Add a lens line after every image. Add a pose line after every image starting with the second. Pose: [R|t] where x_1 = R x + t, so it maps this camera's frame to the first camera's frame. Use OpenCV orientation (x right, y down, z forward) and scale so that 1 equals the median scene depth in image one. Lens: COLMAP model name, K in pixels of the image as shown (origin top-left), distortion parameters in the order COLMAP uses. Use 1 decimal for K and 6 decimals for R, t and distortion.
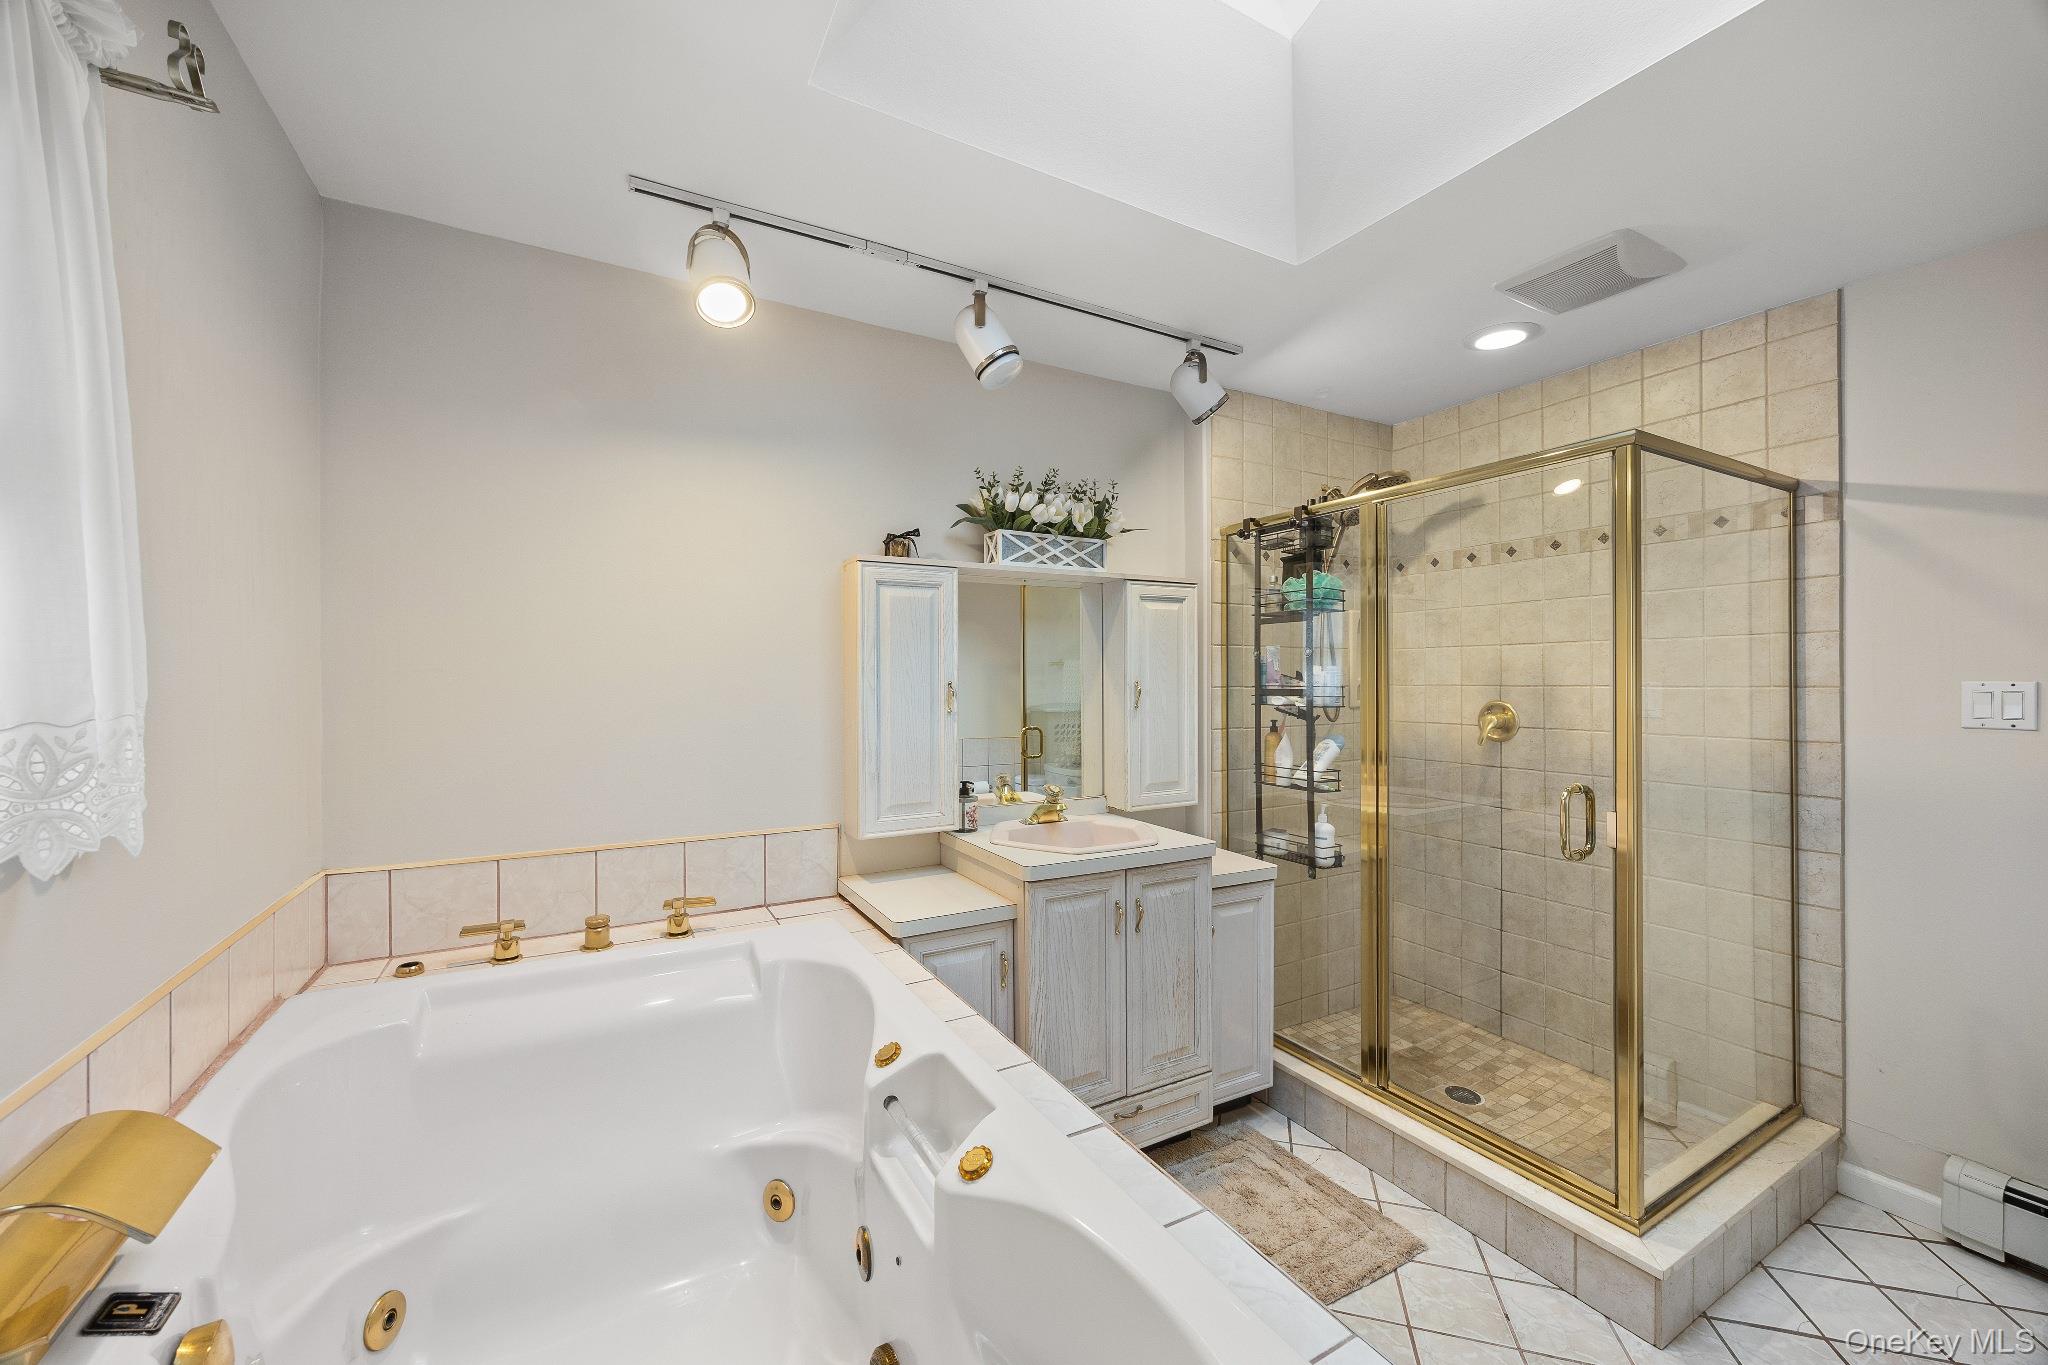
lens RADIAL K [[786.4, 0, 1025.5], [0, 786.4, 680.6], [0, 0, 1]] dist [-0.000385, -0.000347]
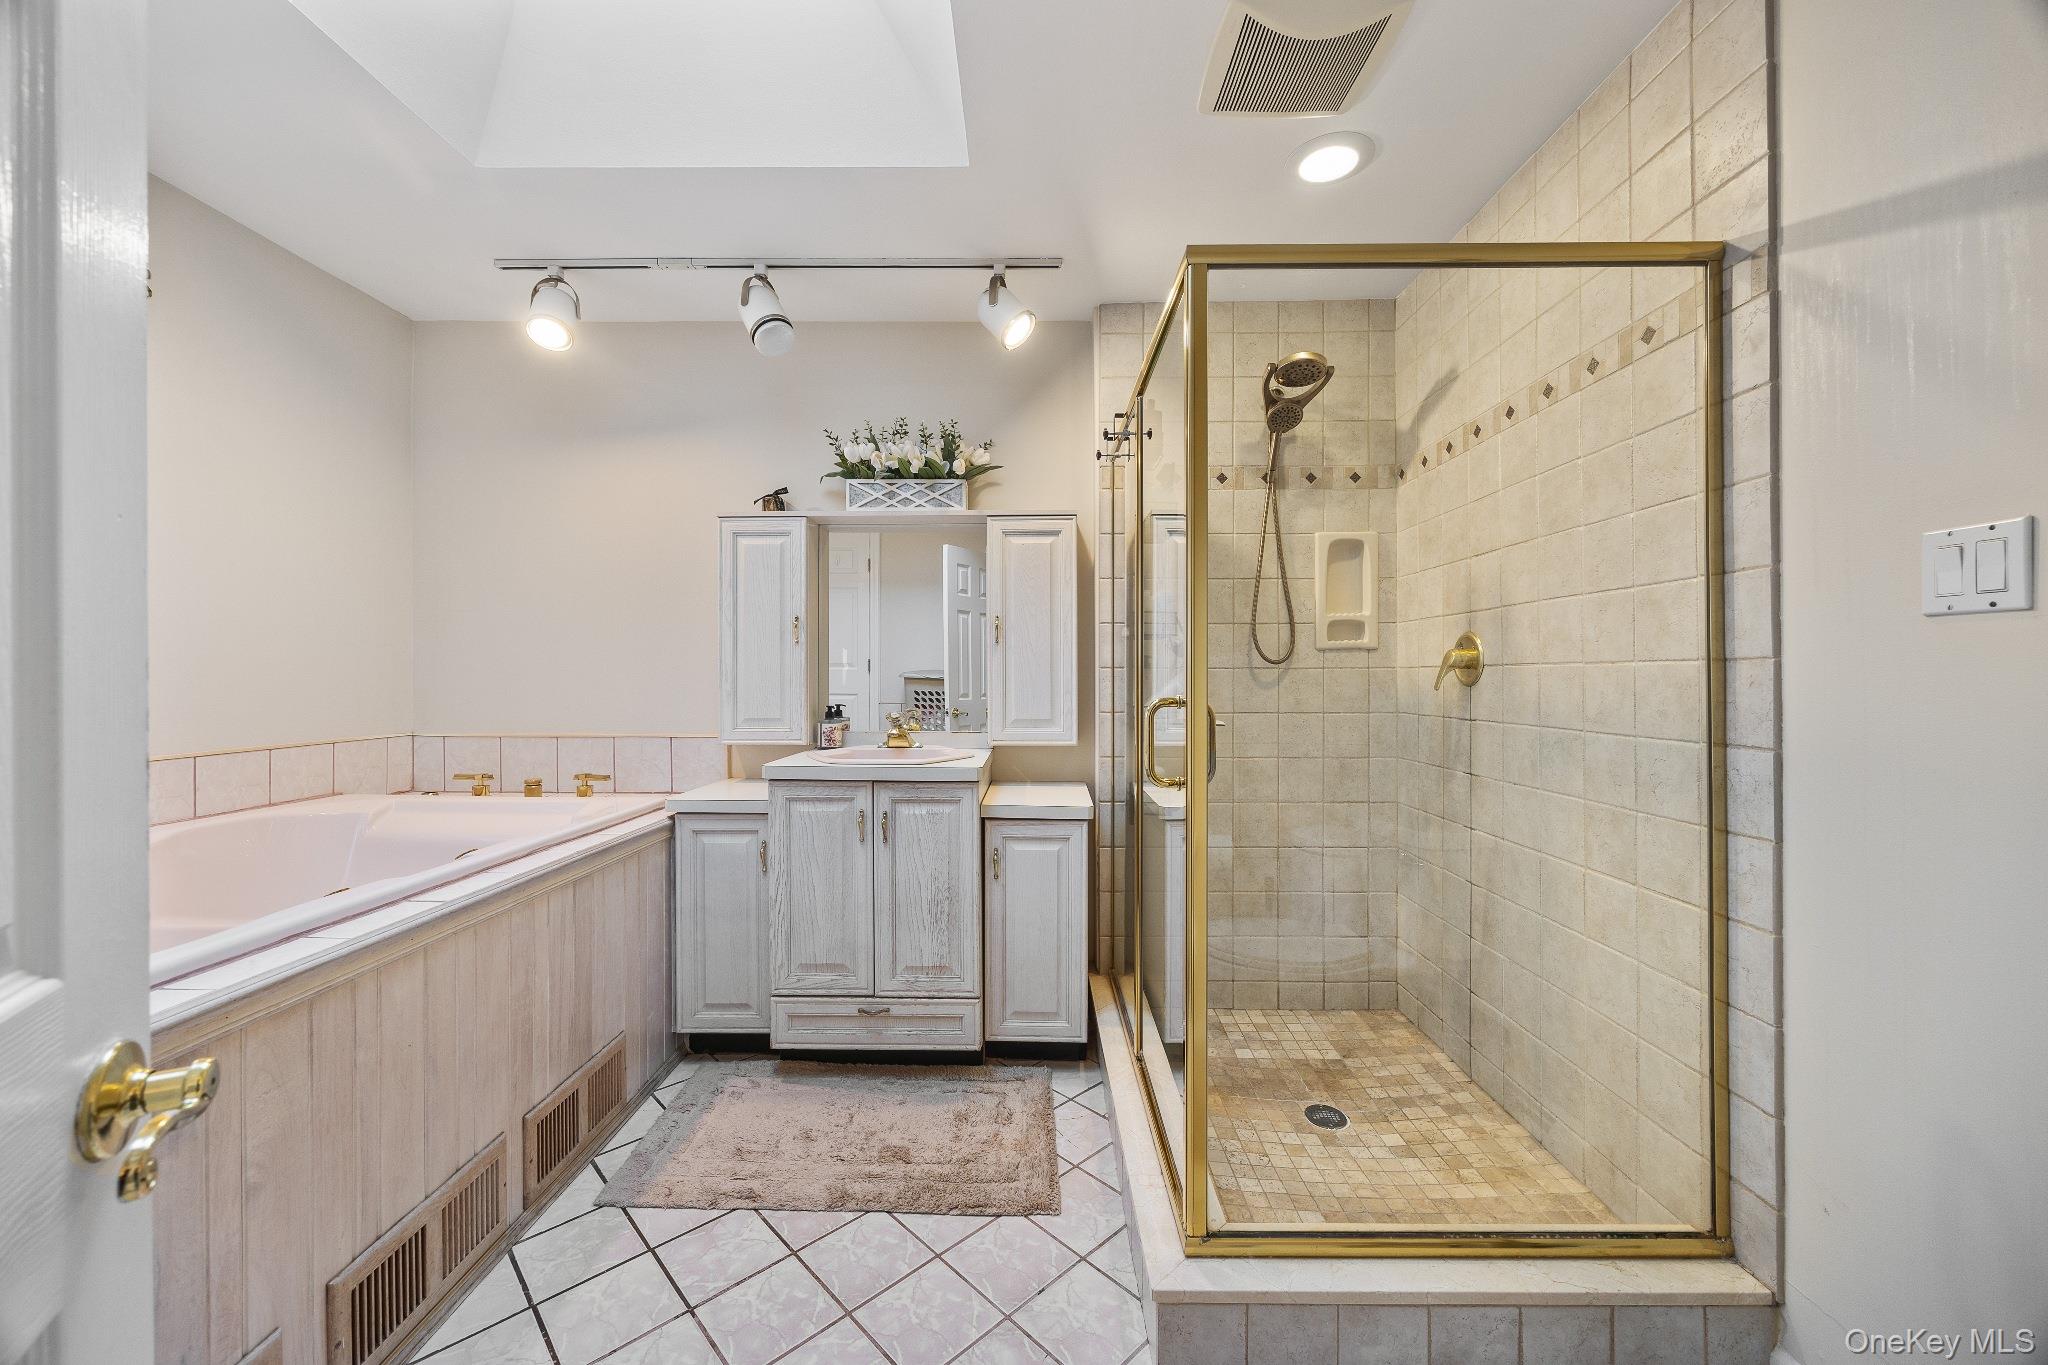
lens RADIAL K [[786.4, 0, 1025.6], [0, 786.4, 677.3], [0, 0, 1]] dist [-0.000385, -0.000347]
pose [[0.865956, 0.004858, -0.500097, 0.763067], [-0.005360, 0.999986, 0.000433, 0.088480], [0.500092, 0.002305, 0.865969, 0.166059]]
